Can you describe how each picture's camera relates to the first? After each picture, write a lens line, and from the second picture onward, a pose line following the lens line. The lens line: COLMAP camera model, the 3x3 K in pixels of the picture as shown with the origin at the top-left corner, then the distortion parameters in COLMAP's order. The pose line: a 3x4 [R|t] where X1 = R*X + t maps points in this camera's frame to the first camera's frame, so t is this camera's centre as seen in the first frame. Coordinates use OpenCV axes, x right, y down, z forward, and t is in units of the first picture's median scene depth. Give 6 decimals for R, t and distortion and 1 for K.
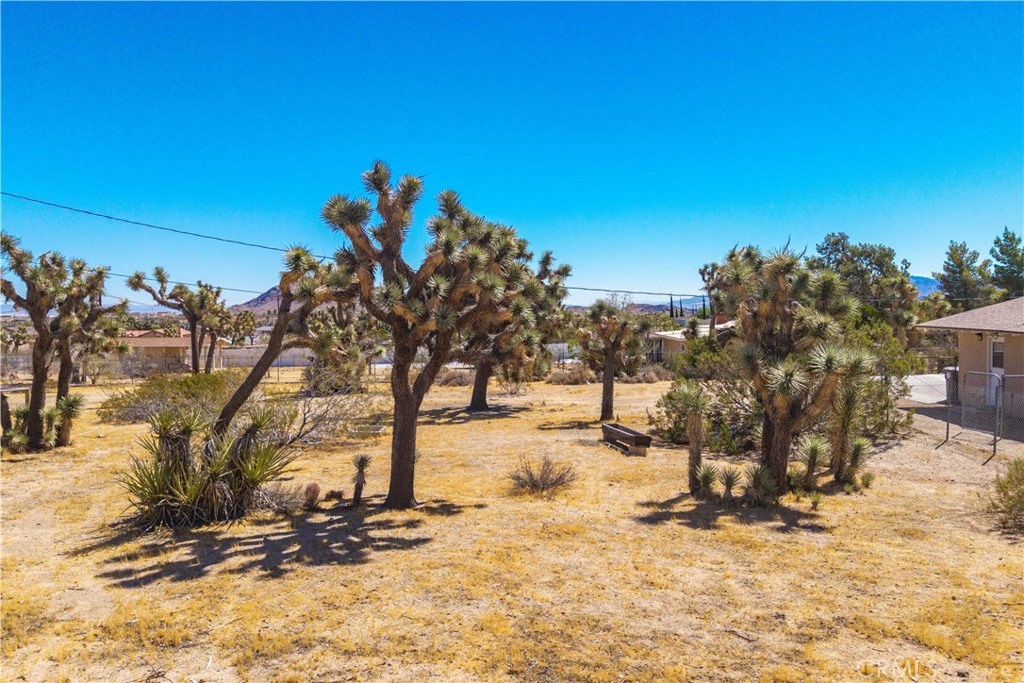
lens RADIAL K [[799.6, 0, 514.0], [0, 799.6, 345.6], [0, 0, 1]] dist [0.007360, -0.005341]
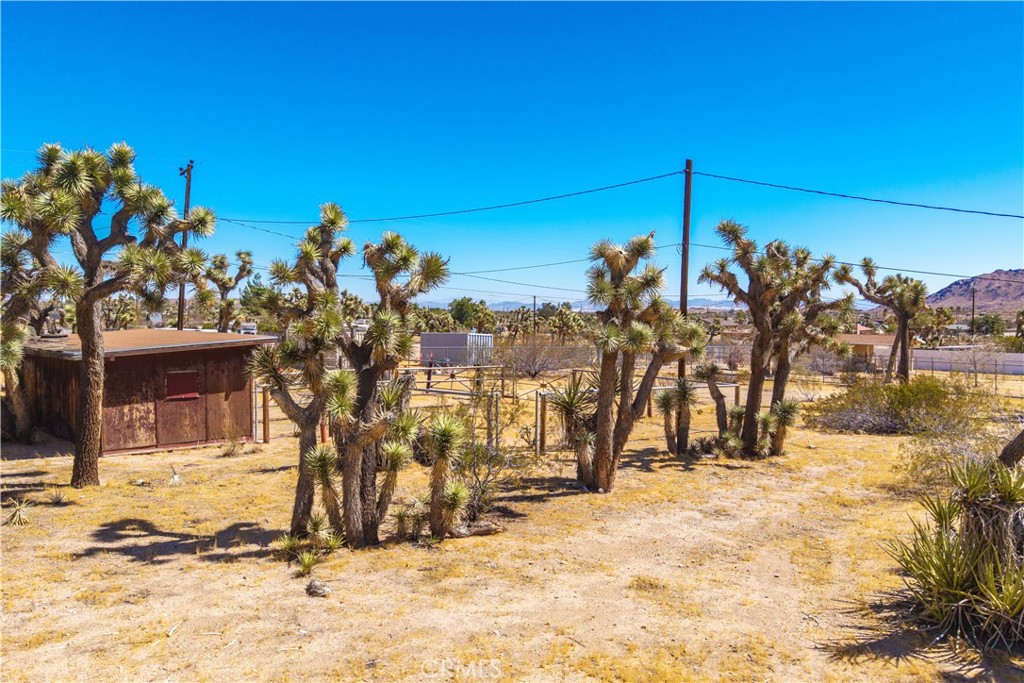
lens RADIAL K [[799.6, 0, 514.0], [0, 799.6, 345.6], [0, 0, 1]] dist [0.007360, -0.005341]
pose [[0.700464, 0.047314, -0.712118, -0.136839], [-0.043093, 0.998783, 0.023973, -0.007542], [0.712385, 0.013895, 0.701651, 0.158588]]
